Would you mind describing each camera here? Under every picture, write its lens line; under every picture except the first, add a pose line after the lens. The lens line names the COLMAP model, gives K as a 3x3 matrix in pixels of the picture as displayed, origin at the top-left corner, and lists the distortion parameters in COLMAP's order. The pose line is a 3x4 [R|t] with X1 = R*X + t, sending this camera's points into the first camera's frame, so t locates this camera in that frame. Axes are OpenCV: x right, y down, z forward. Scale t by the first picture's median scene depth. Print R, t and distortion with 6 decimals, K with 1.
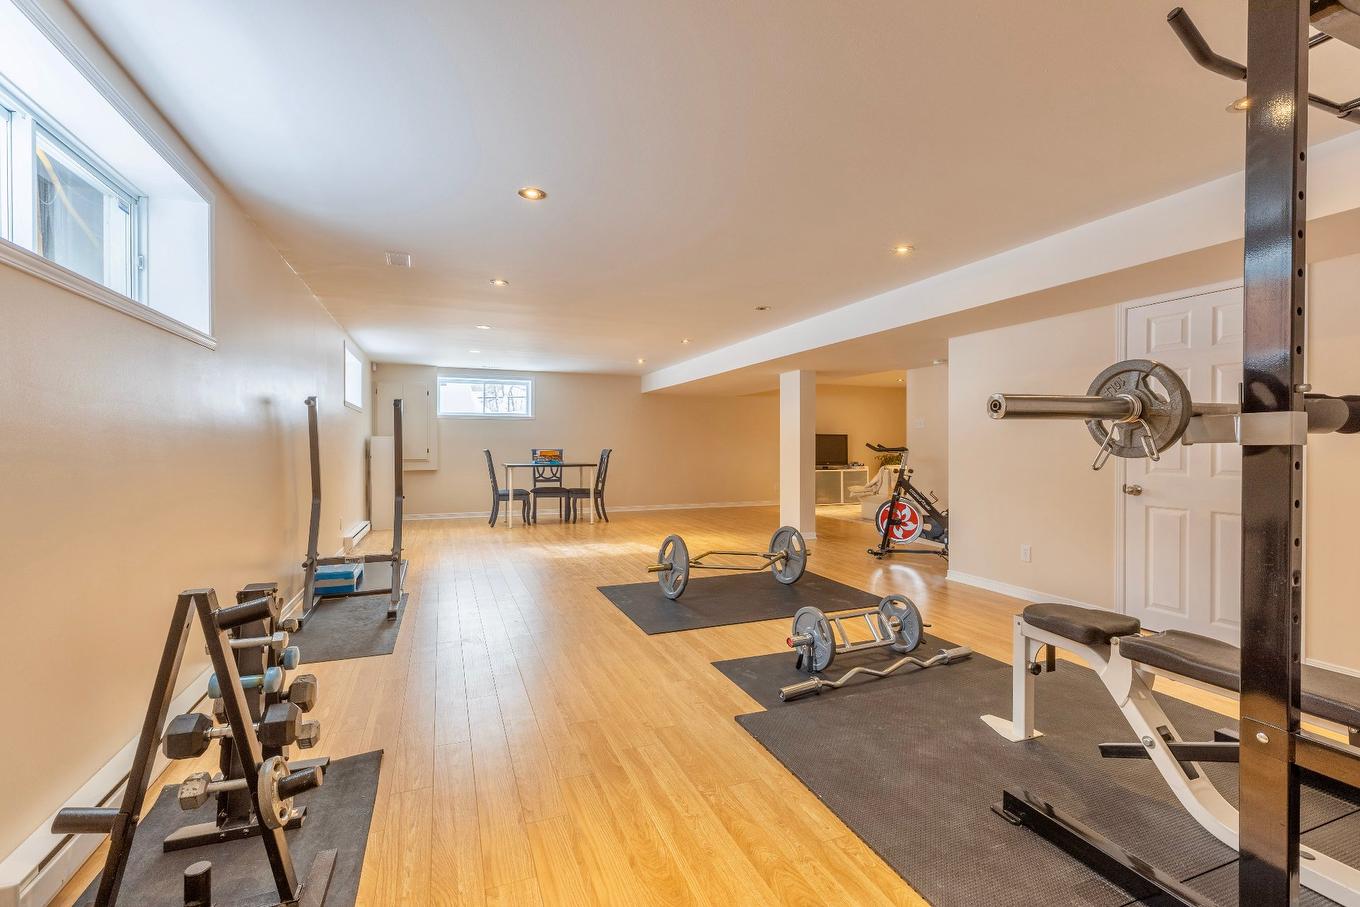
lens RADIAL K [[602.6, 0, 683.2], [0, 602.6, 446.5], [0, 0, 1]] dist [-0.000574, -0.000113]
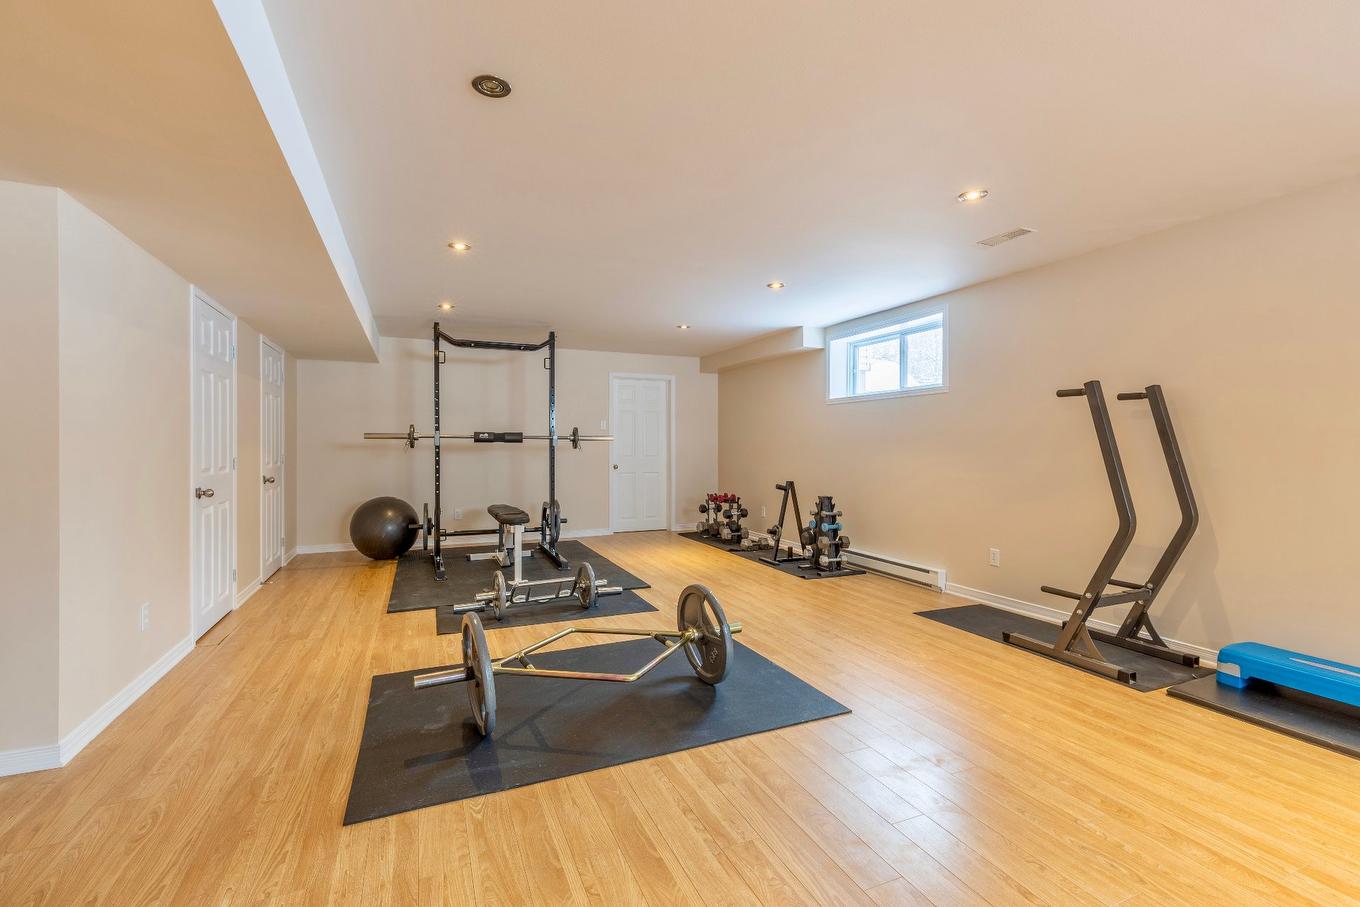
lens RADIAL K [[602.6, 0, 683.2], [0, 602.6, 446.5], [0, 0, 1]] dist [-0.000574, -0.000113]
pose [[-0.999360, 0.002633, -0.035683, 0.031817], [0.002769, 0.999989, -0.003789, 0.003866], [0.035673, -0.003885, -0.999356, 1.969596]]
